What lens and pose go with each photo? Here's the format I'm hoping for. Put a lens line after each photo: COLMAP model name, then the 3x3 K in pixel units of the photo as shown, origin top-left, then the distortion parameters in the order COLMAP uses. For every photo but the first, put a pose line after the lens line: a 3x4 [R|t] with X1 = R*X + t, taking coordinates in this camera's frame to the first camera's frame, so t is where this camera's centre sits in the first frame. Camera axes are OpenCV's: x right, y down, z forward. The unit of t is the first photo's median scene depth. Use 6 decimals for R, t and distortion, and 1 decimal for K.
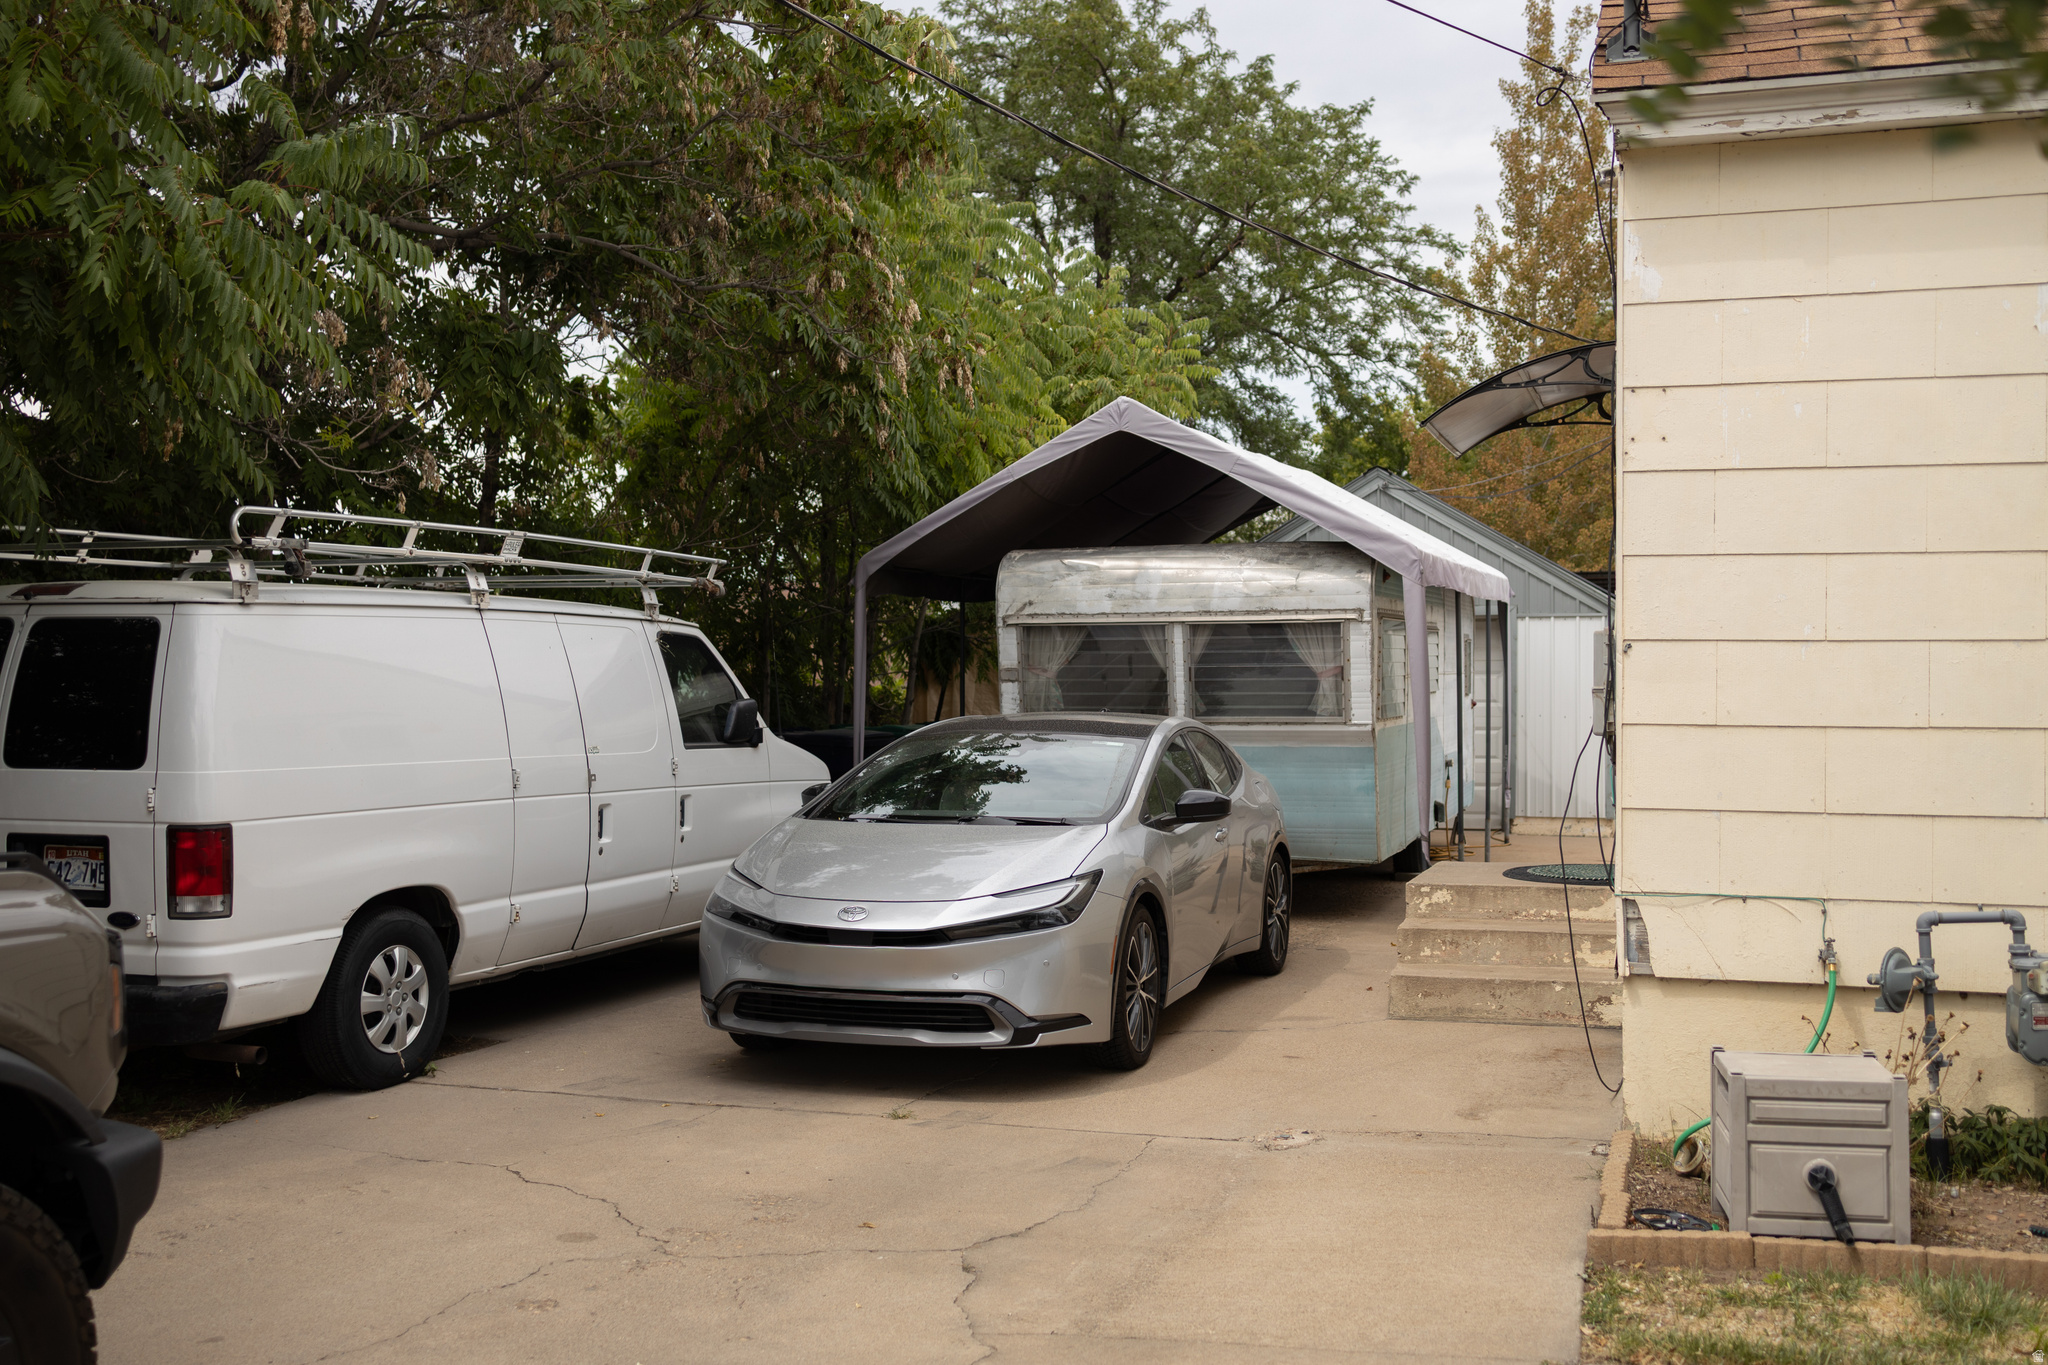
lens RADIAL K [[2071.1, 0, 1029.8], [0, 2071.1, 689.2], [0, 0, 1]] dist [0.044475, 0.000000]
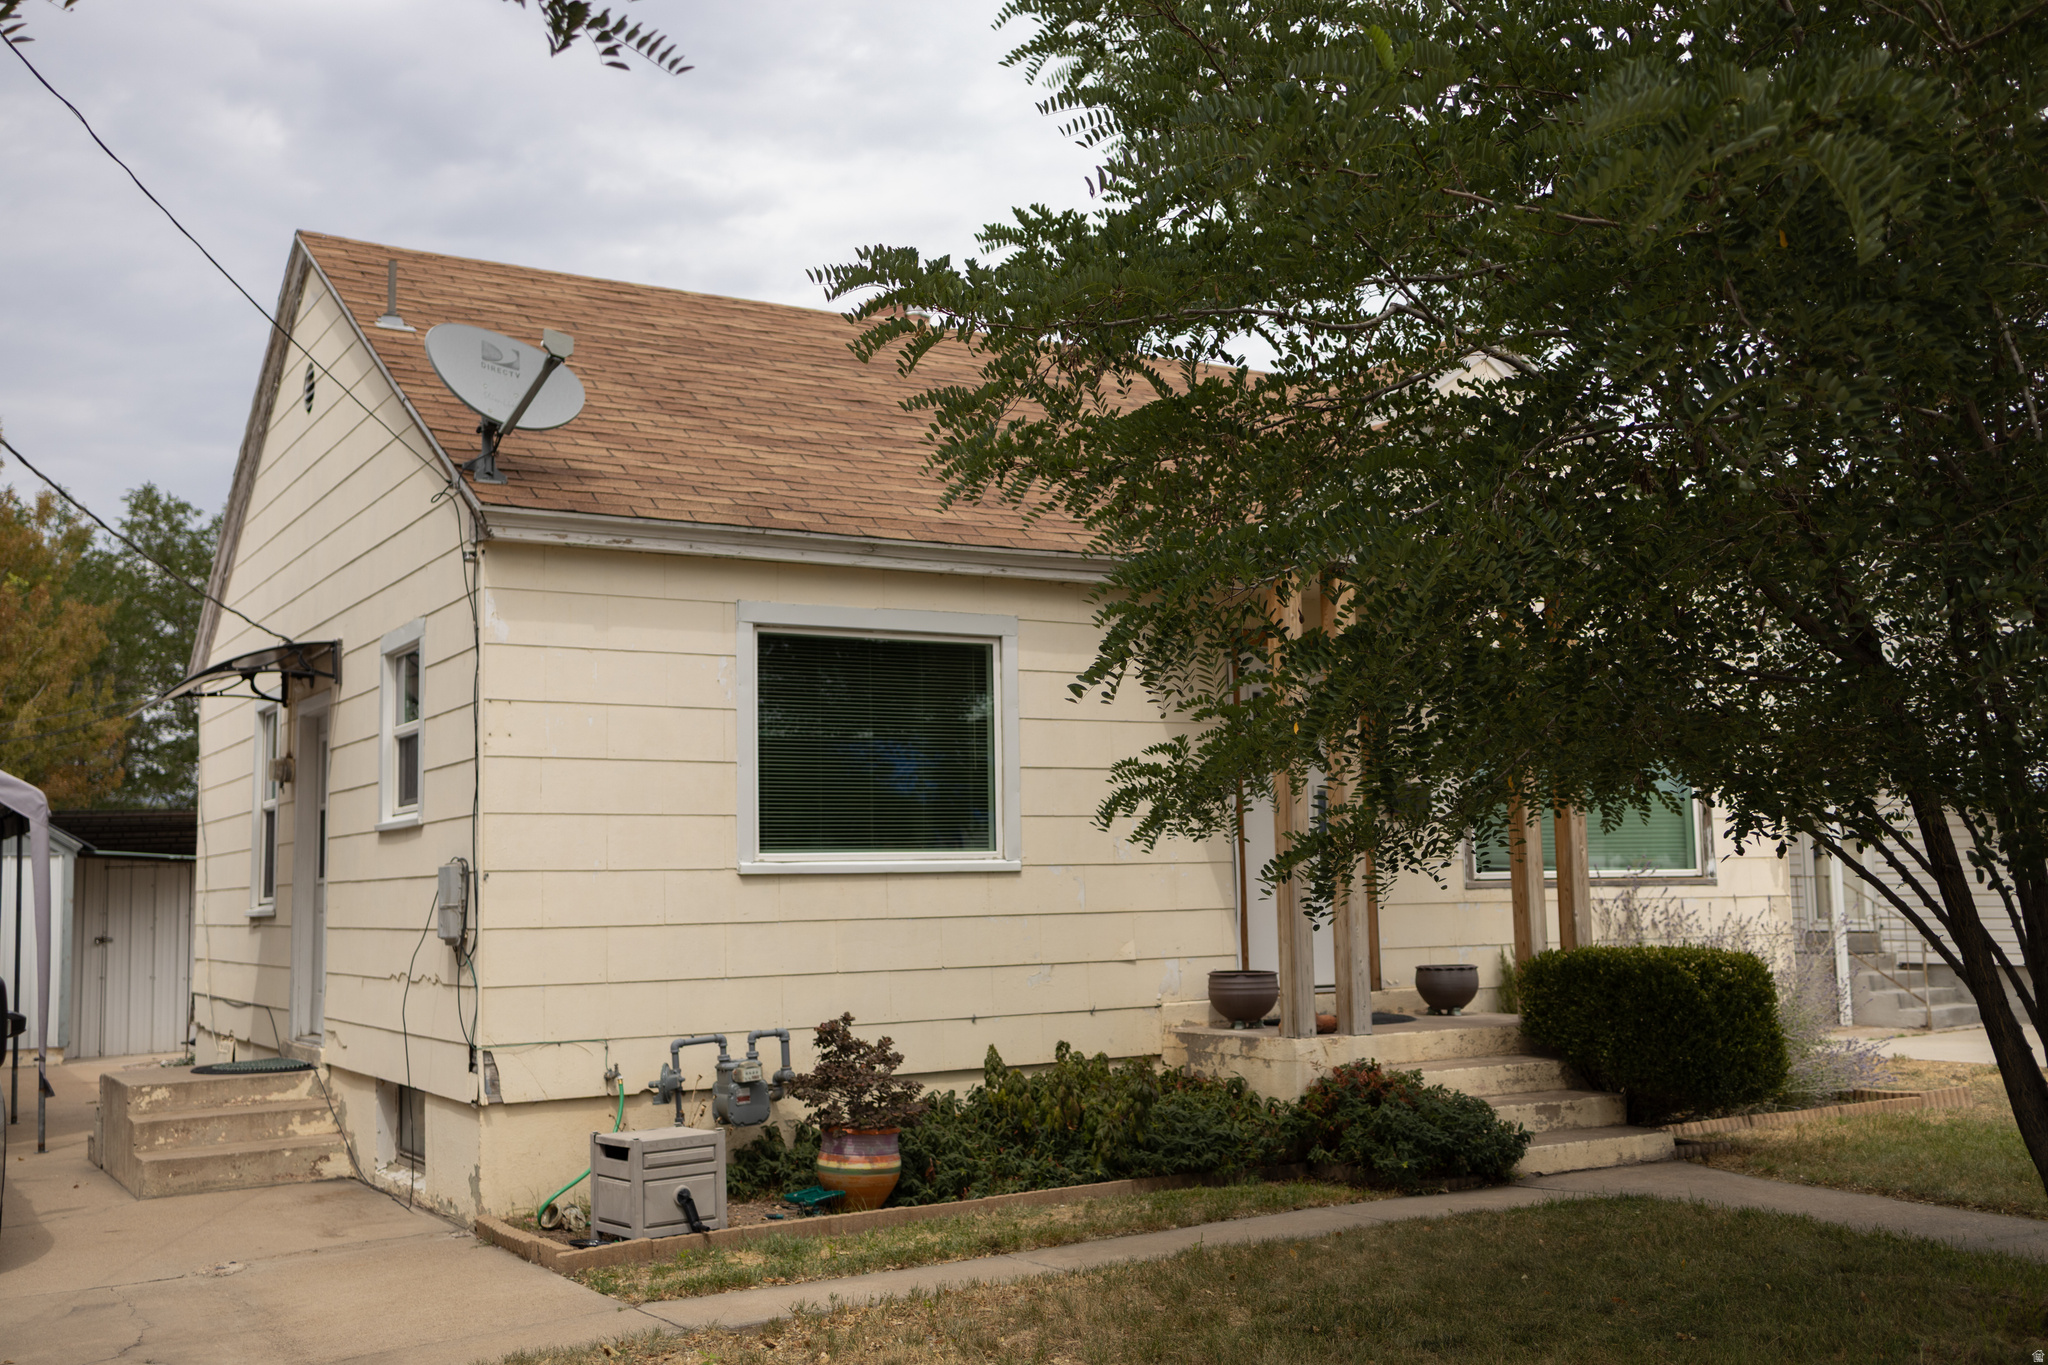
lens RADIAL K [[2071.1, 0, 1023.1], [0, 2071.1, 680.2], [0, 0, 1]] dist [0.044475, 0.000000]
pose [[0.670572, 0.061254, 0.739312, -0.548078], [0.026916, 0.993920, -0.106762, 0.009138], [-0.741356, 0.091491, 0.664846, -0.262342]]
